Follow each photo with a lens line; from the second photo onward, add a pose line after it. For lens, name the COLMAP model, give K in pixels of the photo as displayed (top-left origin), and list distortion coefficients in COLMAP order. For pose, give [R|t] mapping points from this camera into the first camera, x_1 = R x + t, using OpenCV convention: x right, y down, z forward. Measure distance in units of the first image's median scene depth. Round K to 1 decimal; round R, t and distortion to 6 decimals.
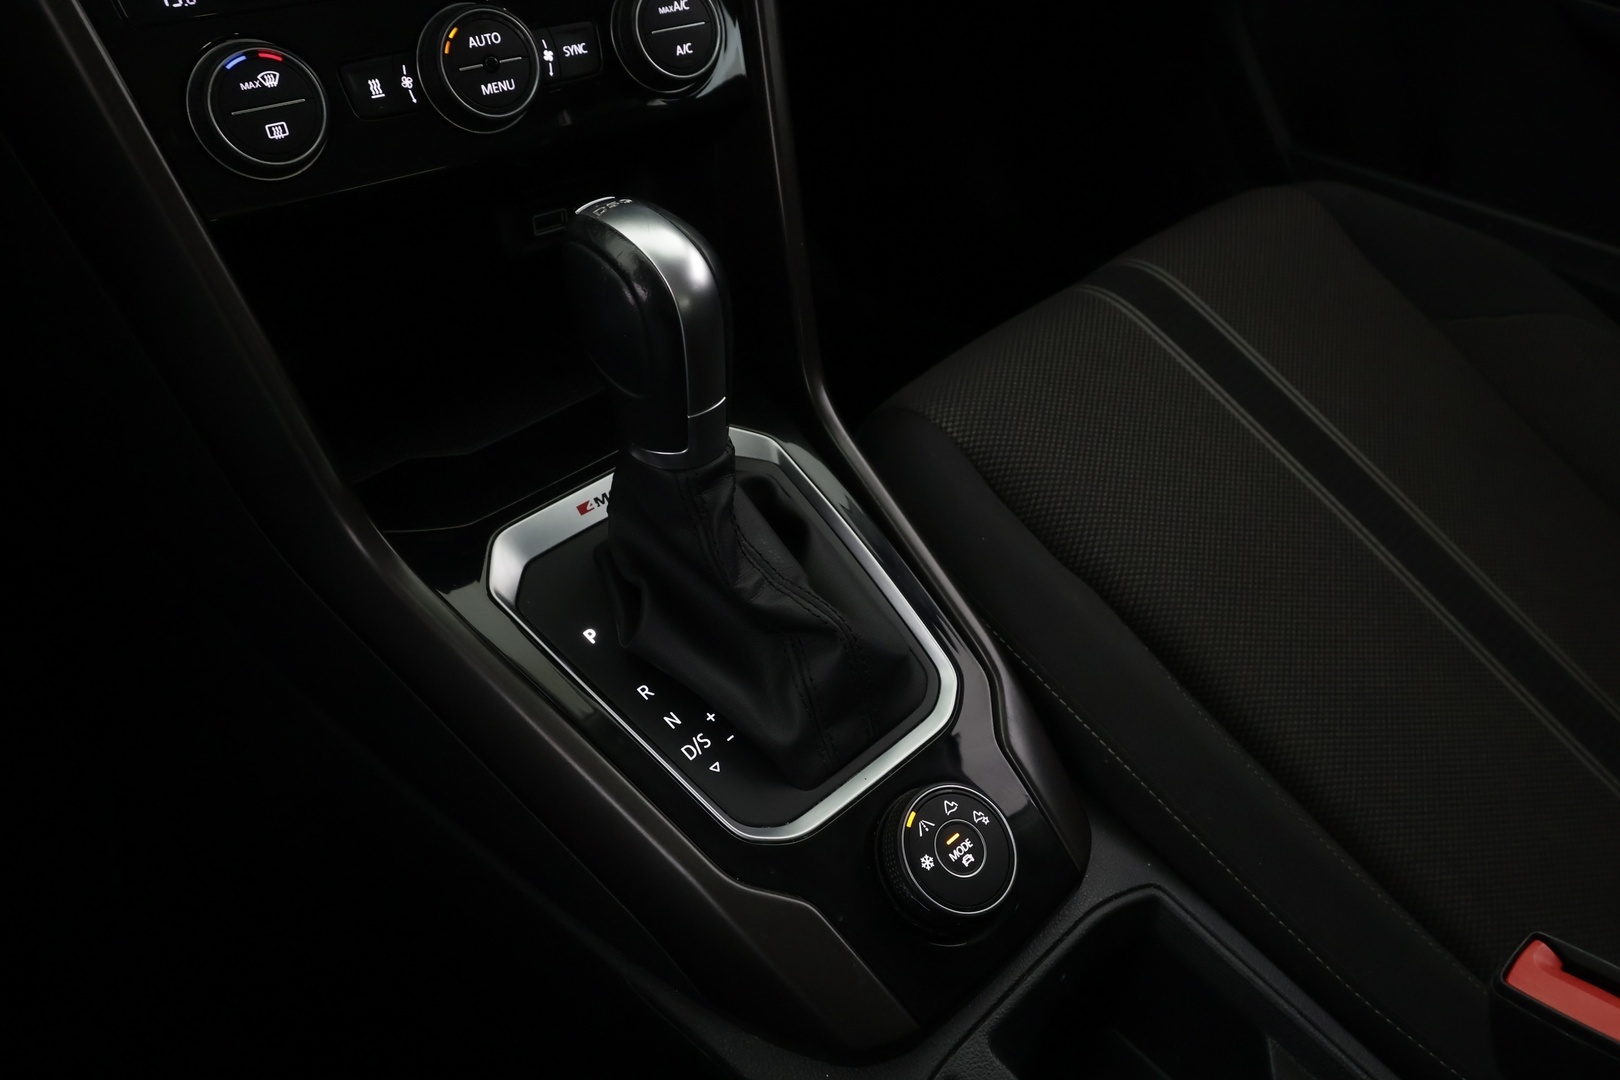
lens RADIAL K [[1273.1, 0, 817.8], [0, 1273.1, 539.3], [0, 0, 1]] dist [0.003568, -0.002151]
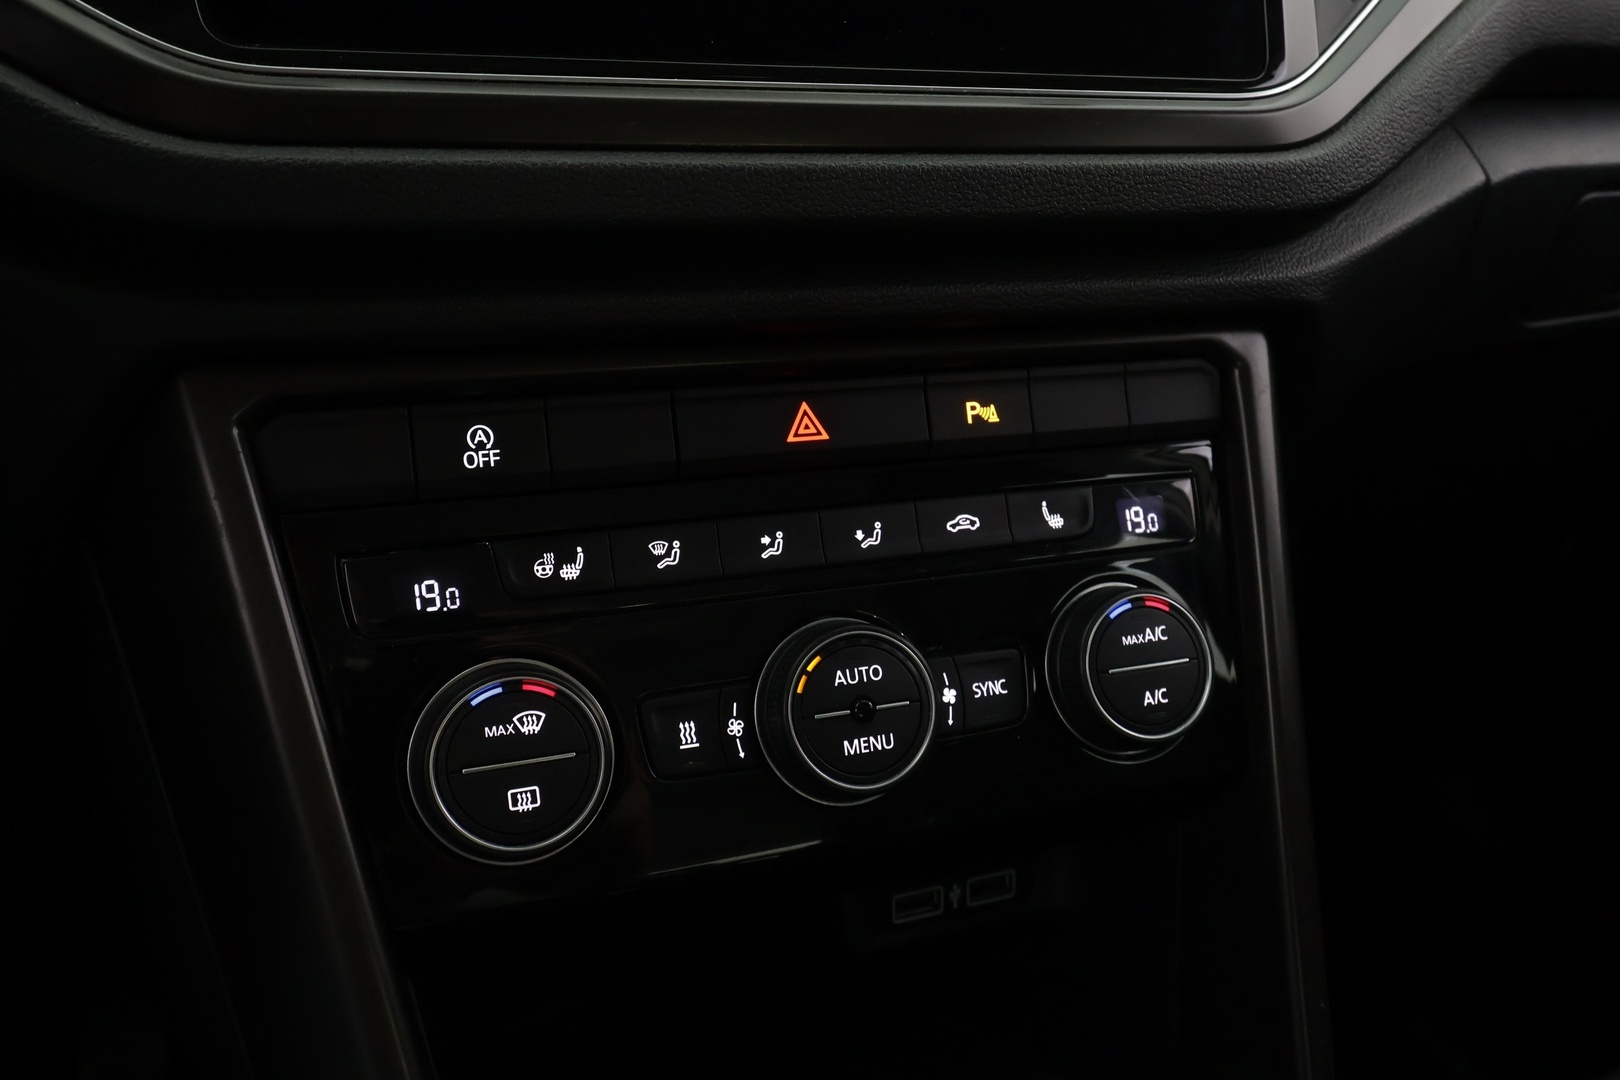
lens RADIAL K [[1273.1, 0, 817.8], [0, 1273.1, 539.3], [0, 0, 1]] dist [0.003568, -0.002151]
pose [[0.960102, 0.049071, -0.275310, -0.104328], [-0.152635, 0.916863, -0.368869, -0.210585], [0.234320, 0.396174, 0.887773, 0.384381]]
